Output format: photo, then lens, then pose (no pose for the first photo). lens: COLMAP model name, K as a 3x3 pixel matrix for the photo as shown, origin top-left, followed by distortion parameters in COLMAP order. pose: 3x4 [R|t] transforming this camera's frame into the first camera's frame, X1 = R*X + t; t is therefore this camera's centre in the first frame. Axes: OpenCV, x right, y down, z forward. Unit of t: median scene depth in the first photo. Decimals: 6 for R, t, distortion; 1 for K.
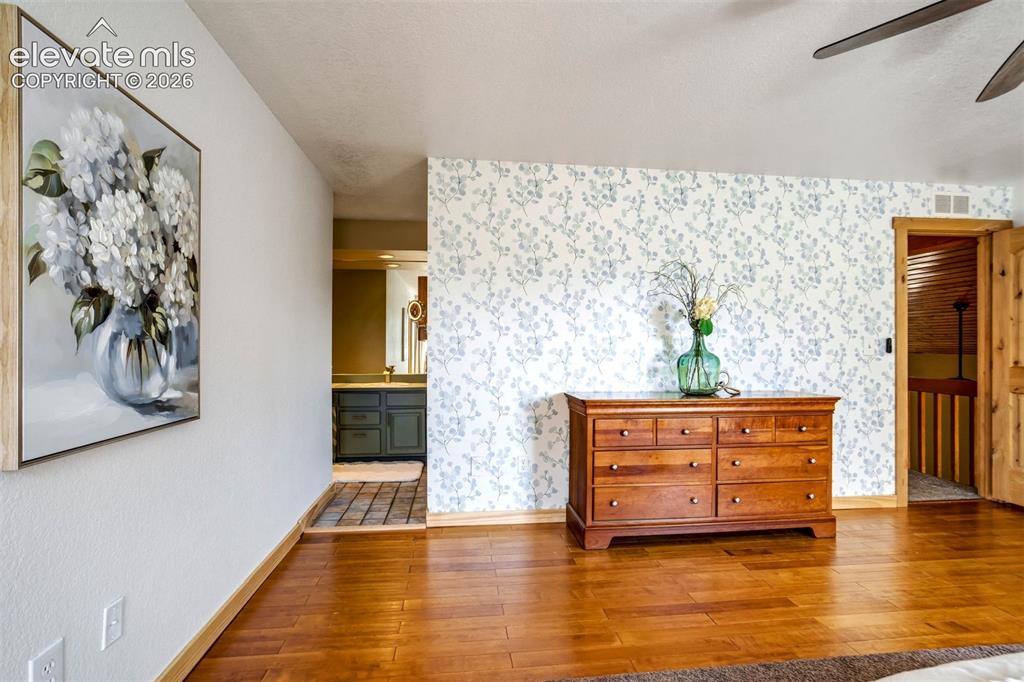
lens RADIAL K [[449.6, 0, 494.5], [0, 449.6, 349.4], [0, 0, 1]] dist [-0.043029, -0.000195]
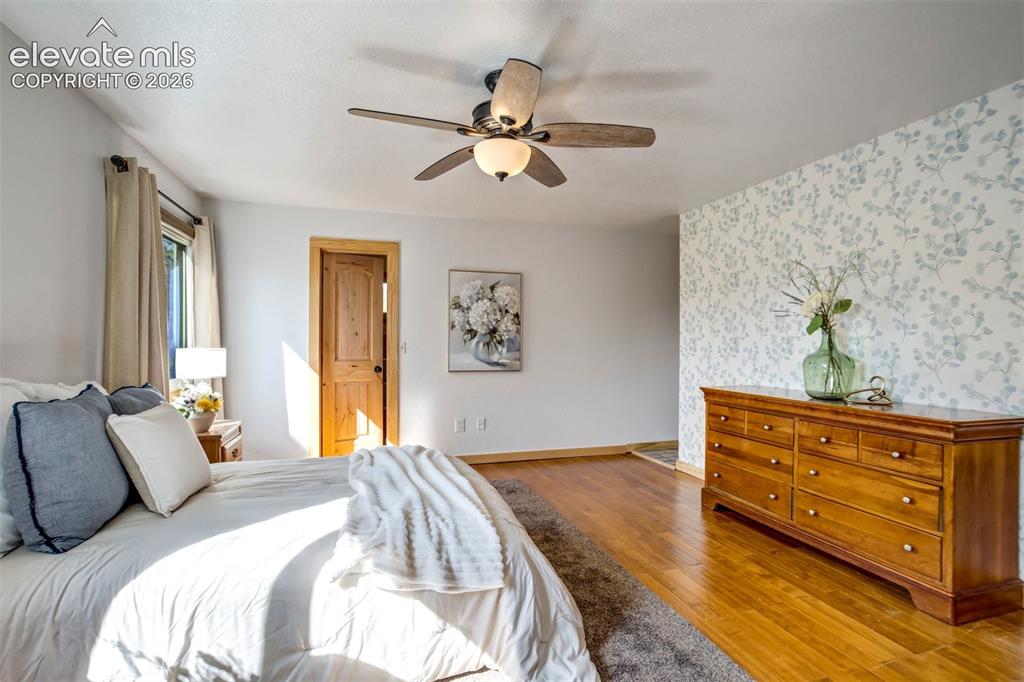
lens RADIAL K [[485.2, 0, 507.4], [0, 485.2, 345.1], [0, 0, 1]] dist [-0.029594, 0.016430]
pose [[0.235513, -0.001207, -0.971870, 2.516656], [-0.013762, 0.999895, -0.004577, 0.007966], [0.971774, 0.014453, 0.235472, 0.242302]]
